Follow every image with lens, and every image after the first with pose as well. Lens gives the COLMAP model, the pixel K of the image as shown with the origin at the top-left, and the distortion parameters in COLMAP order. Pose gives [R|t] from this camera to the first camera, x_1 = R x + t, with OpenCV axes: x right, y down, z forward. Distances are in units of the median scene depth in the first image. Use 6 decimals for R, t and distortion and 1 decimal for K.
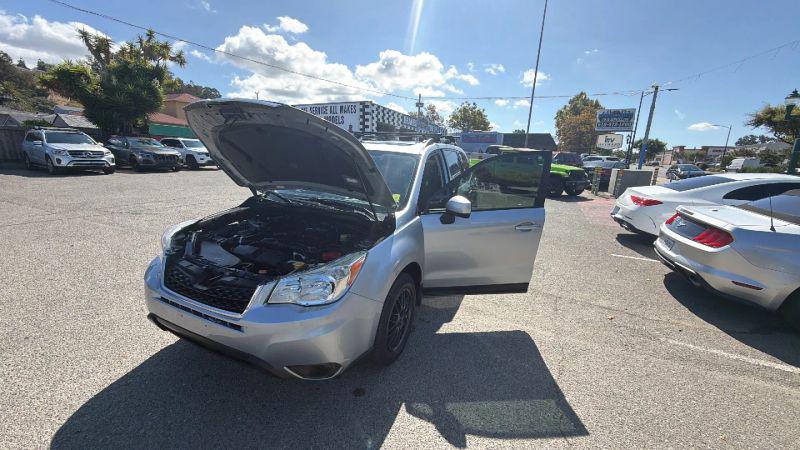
lens RADIAL K [[307.6, 0, 400.3], [0, 307.6, 226.5], [0, 0, 1]] dist [0.001359, 0.000549]
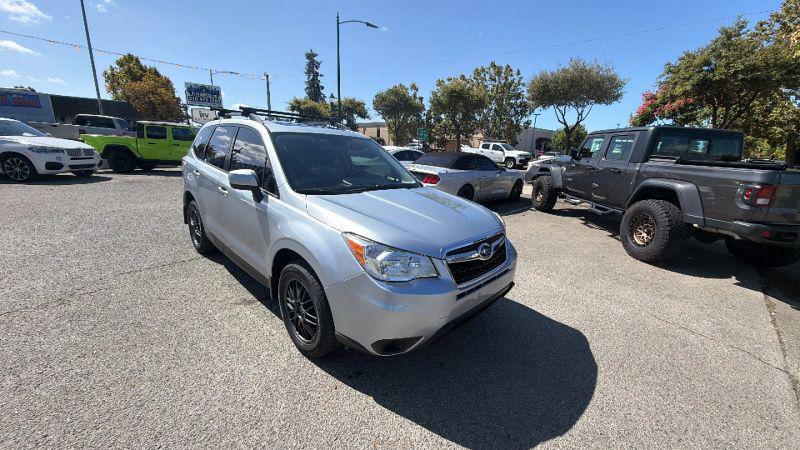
lens RADIAL K [[307.6, 0, 400.5], [0, 307.6, 223.8], [0, 0, 1]] dist [0.001359, 0.000549]
pose [[0.339953, -0.257826, 0.904410, -0.180508], [0.191569, 0.960507, 0.201811, -0.024331], [-0.920724, 0.104651, 0.375918, 0.084381]]
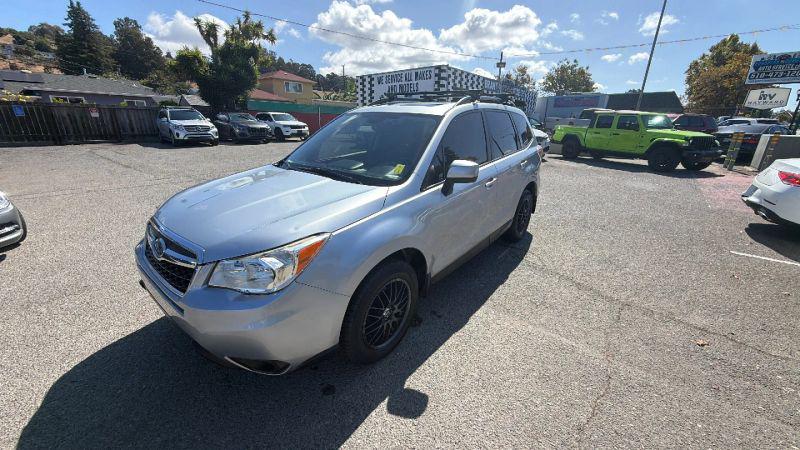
lens RADIAL K [[307.6, 0, 400.0], [0, 307.6, 225.0], [0, 0, 1]] dist [0.001359, 0.000549]
pose [[0.966384, 0.058858, -0.250277, 0.030217], [-0.037297, 0.995240, 0.090037, -0.002459], [0.254385, -0.077676, 0.963979, 0.027972]]
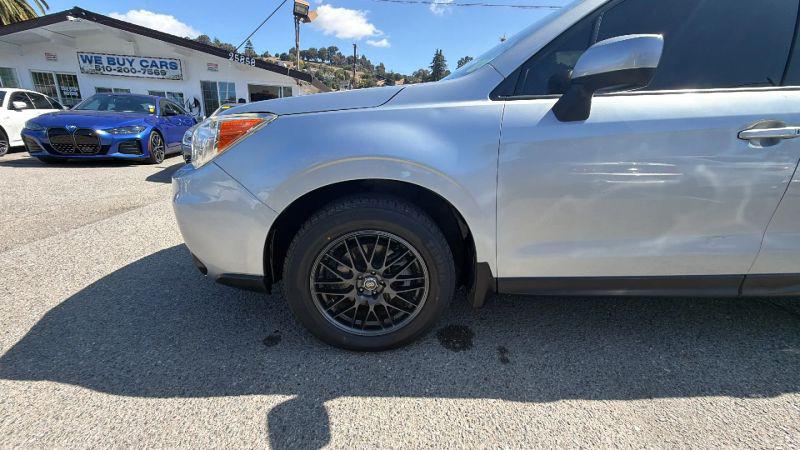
lens RADIAL K [[307.6, 0, 397.7], [0, 307.6, 222.2], [0, 0, 1]] dist [0.001359, 0.000549]
pose [[0.447401, 0.241737, -0.861043, 0.059595], [-0.239004, 0.960078, 0.145354, 0.014535], [0.861806, 0.140761, 0.487316, 0.102243]]
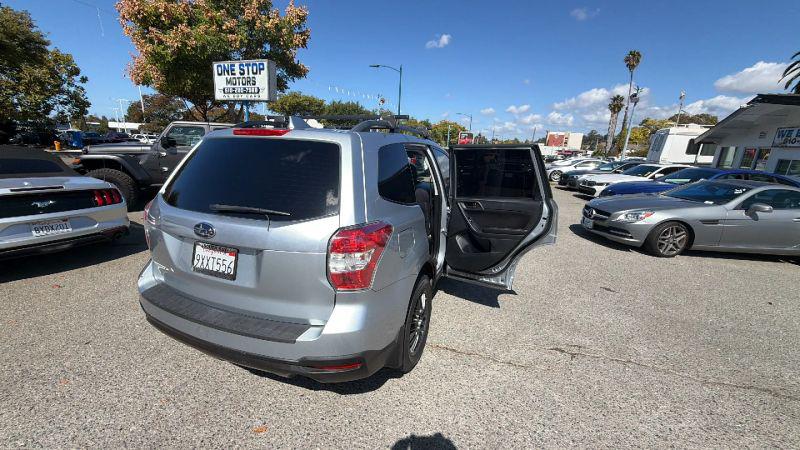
lens RADIAL K [[307.6, 0, 400.2], [0, 307.6, 223.5], [0, 0, 1]] dist [0.001359, 0.000549]
pose [[-0.995525, -0.069420, -0.064122, -0.012109], [-0.091245, 0.882701, 0.460991, -0.099247], [0.024598, 0.464778, -0.885085, 0.396636]]
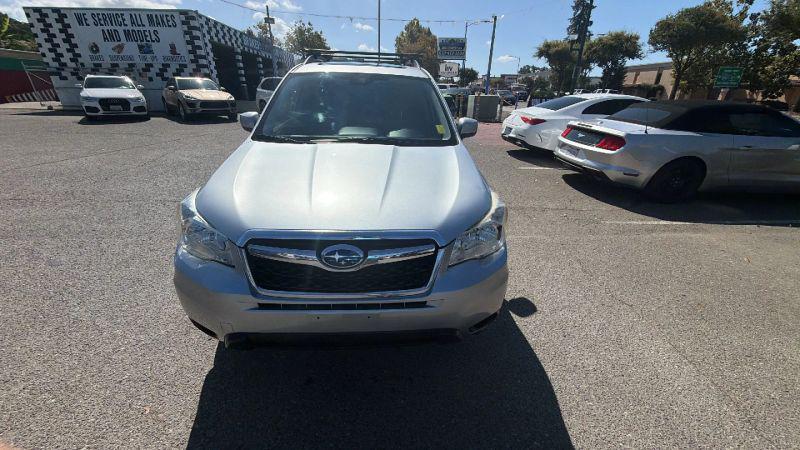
lens RADIAL K [[307.6, 0, 401.4], [0, 307.6, 224.8], [0, 0, 1]] dist [0.001359, 0.000549]
pose [[0.883943, -0.208606, 0.418483, -0.081514], [0.122984, 0.967179, 0.222349, -0.005481], [-0.451132, -0.145078, 0.880587, 0.032323]]
